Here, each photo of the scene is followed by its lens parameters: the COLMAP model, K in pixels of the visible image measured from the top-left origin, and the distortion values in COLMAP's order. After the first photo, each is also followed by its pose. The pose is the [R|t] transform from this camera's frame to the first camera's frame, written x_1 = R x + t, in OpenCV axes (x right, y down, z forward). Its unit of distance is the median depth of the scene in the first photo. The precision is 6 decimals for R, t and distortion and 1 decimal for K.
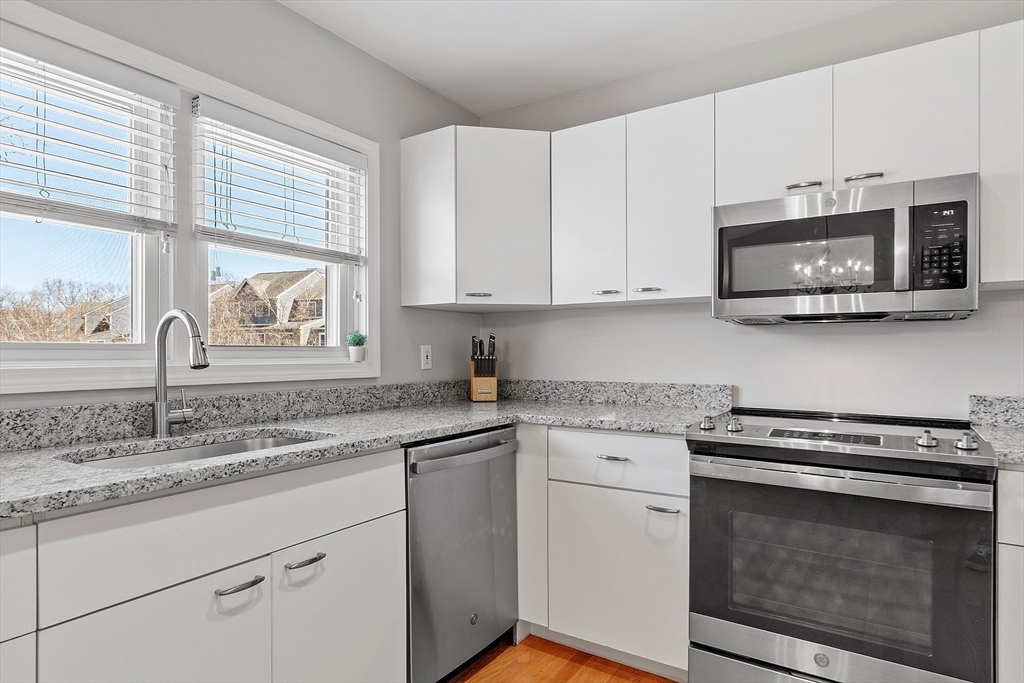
lens RADIAL K [[588.3, 0, 507.0], [0, 588.3, 353.2], [0, 0, 1]] dist [0.004696, 0.000862]
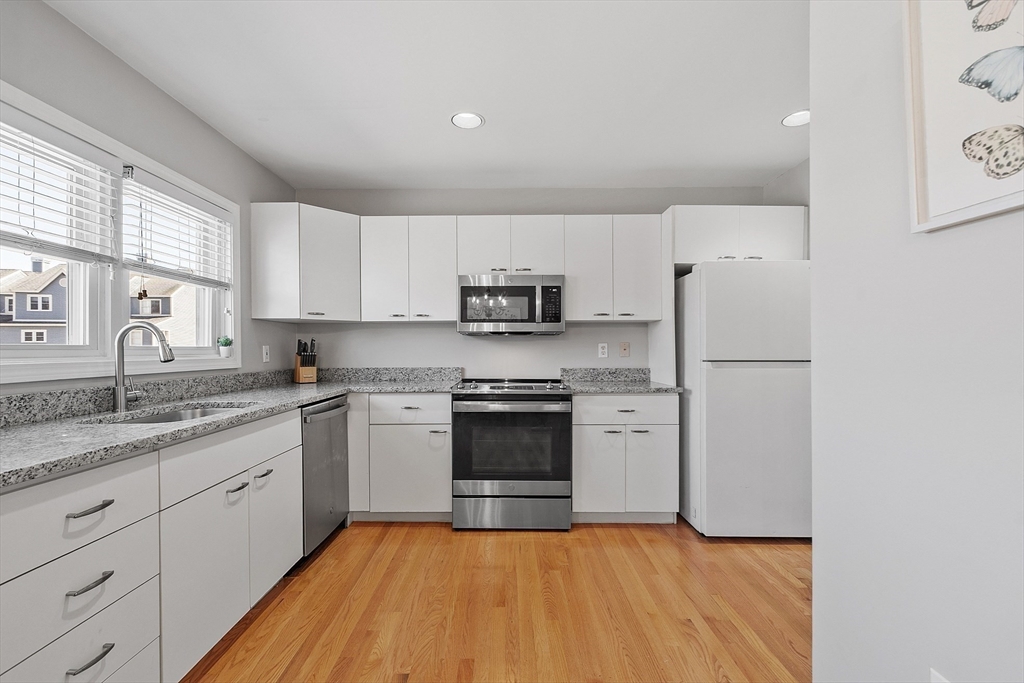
lens RADIAL K [[446.7, 0, 508.0], [0, 446.7, 352.1], [0, 0, 1]] dist [0.001202, -0.000054]
pose [[0.837776, -0.006221, 0.545978, -0.303855], [0.003899, 0.999978, 0.005411, -0.001409], [-0.546000, -0.002404, 0.837782, -0.310749]]
